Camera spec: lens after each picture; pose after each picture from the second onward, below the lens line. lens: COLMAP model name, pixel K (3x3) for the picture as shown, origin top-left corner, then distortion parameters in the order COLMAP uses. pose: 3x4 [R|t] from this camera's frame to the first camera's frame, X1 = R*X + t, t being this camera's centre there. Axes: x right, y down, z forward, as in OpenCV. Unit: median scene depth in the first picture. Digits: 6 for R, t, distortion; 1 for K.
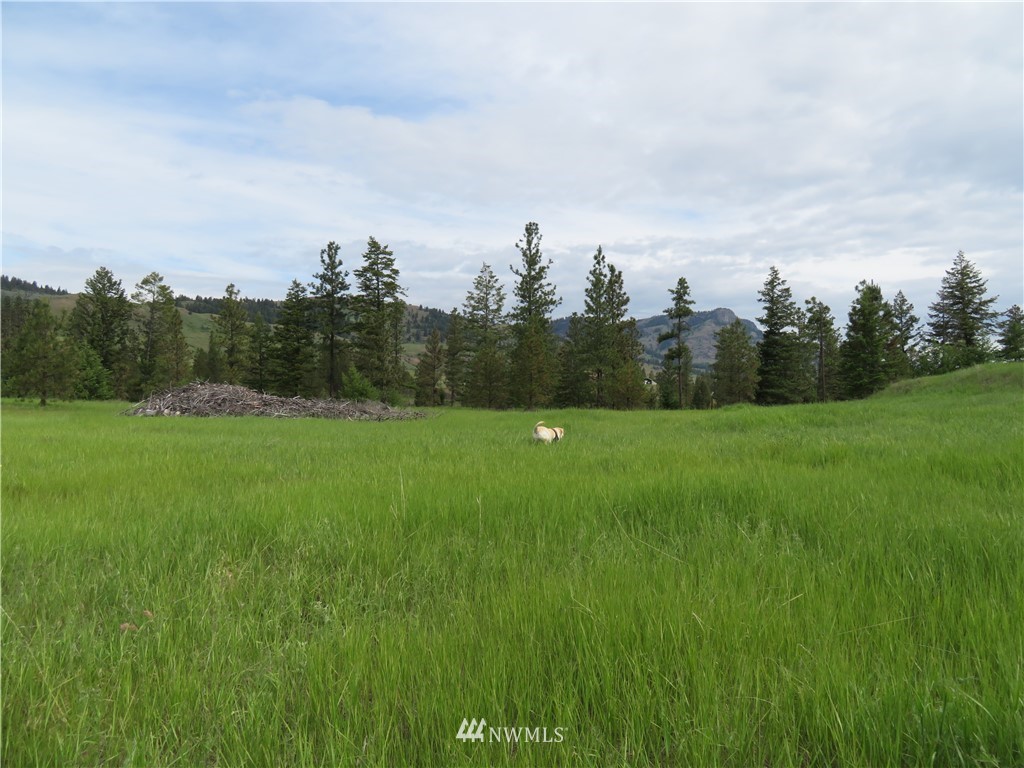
lens RADIAL K [[750.3, 0, 512.0], [0, 750.3, 384.0], [0, 0, 1]] dist [0.007662, -0.002174]
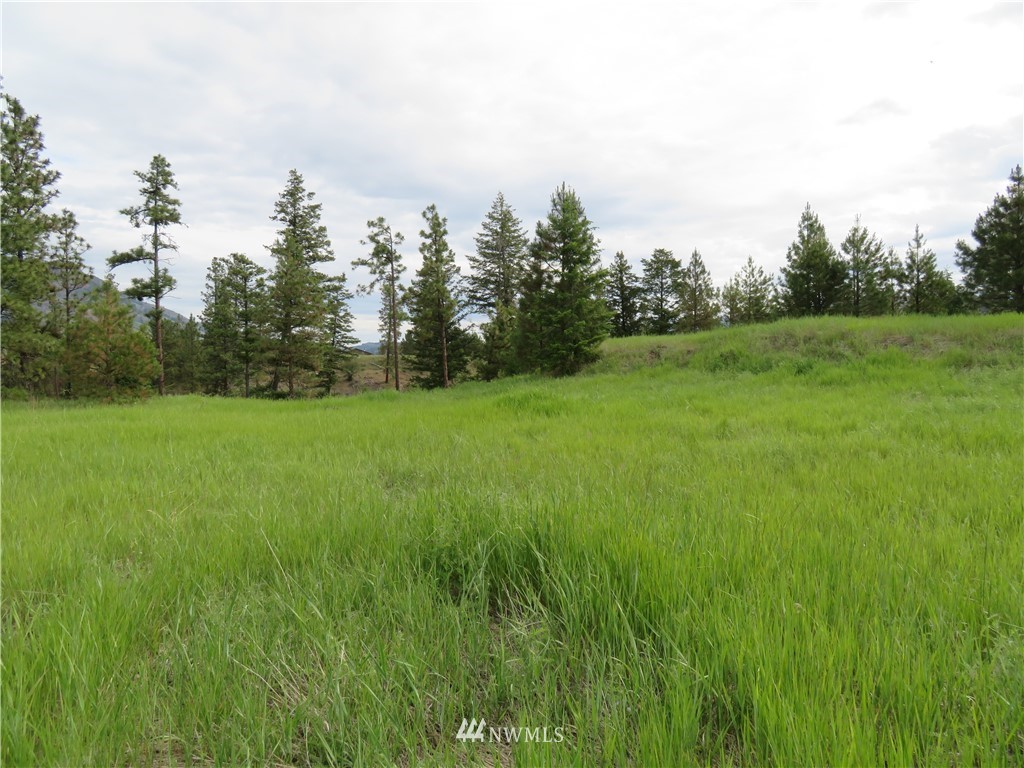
lens RADIAL K [[750.3, 0, 512.0], [0, 750.3, 384.0], [0, 0, 1]] dist [0.007662, -0.002174]
pose [[0.694495, -0.014701, 0.719347, -0.000038], [-0.020822, 0.998962, 0.040518, 0.002462], [-0.719196, -0.043118, 0.693468, 0.407810]]
